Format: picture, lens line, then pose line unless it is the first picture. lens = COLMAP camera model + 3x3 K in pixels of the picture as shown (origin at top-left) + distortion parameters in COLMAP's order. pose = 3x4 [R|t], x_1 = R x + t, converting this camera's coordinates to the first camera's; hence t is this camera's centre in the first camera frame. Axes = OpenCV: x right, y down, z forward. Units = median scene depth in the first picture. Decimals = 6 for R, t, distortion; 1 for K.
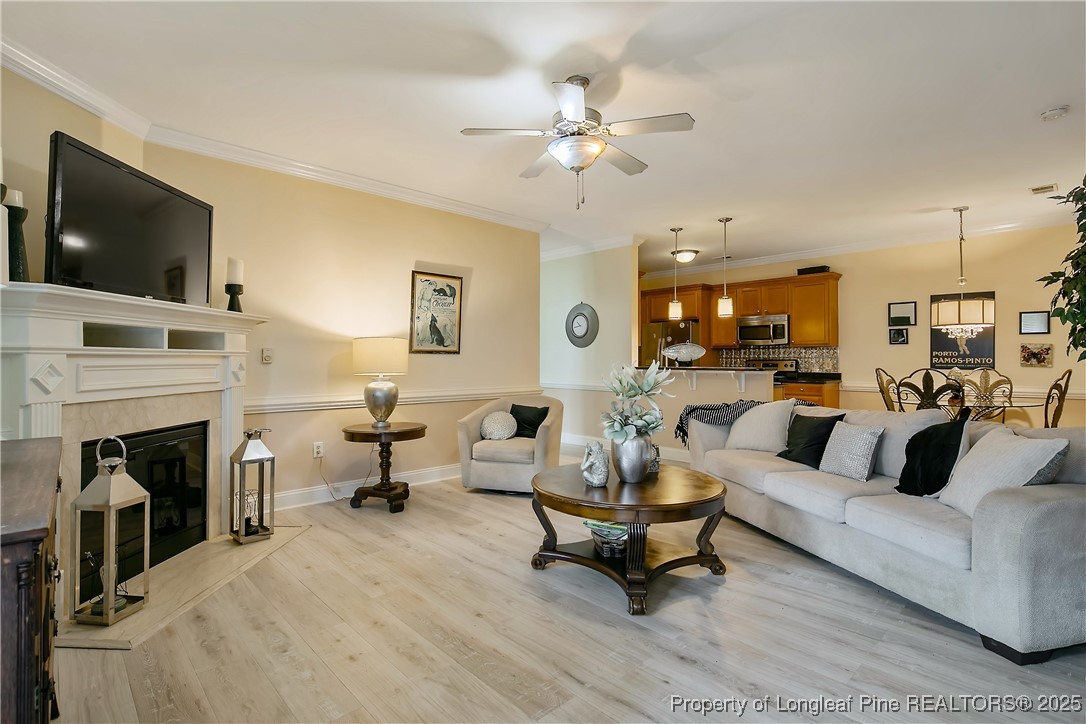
lens RADIAL K [[525.7, 0, 539.5], [0, 525.7, 360.9], [0, 0, 1]] dist [0.000200, -0.002481]
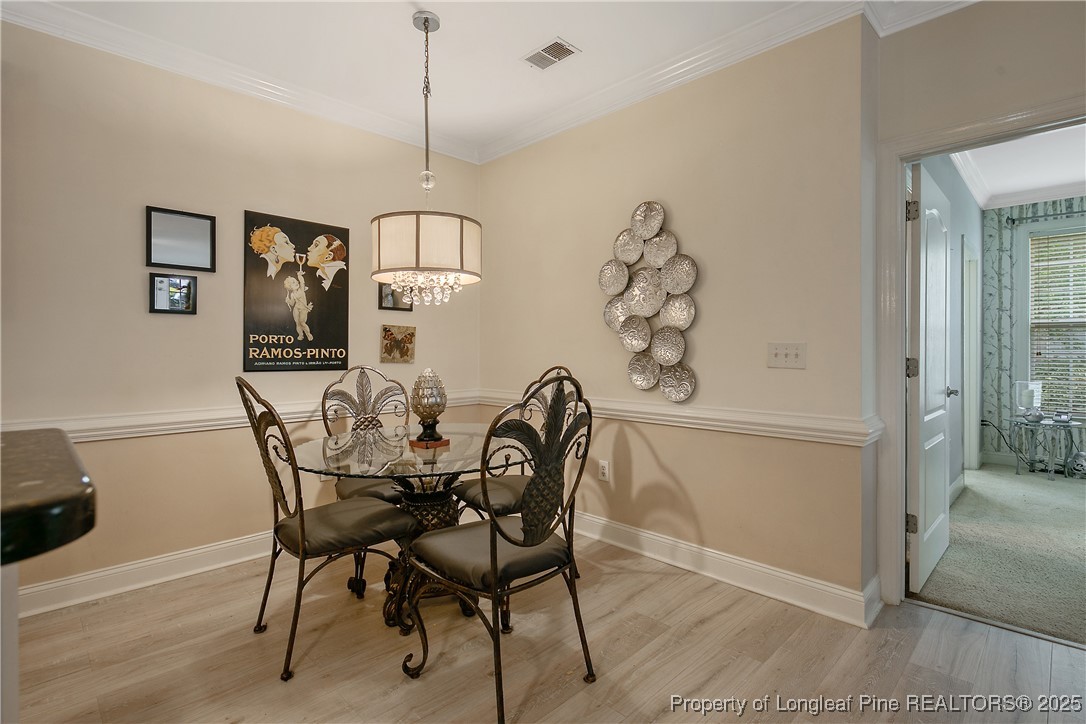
lens RADIAL K [[525.7, 0, 540.7], [0, 525.7, 352.0], [0, 0, 1]] dist [0.000200, -0.002481]
pose [[-0.016143, -0.002274, 0.999867, 0.293938], [0.004902, 0.999985, 0.002354, -0.001791], [-0.999858, 0.004939, -0.016131, 0.781651]]
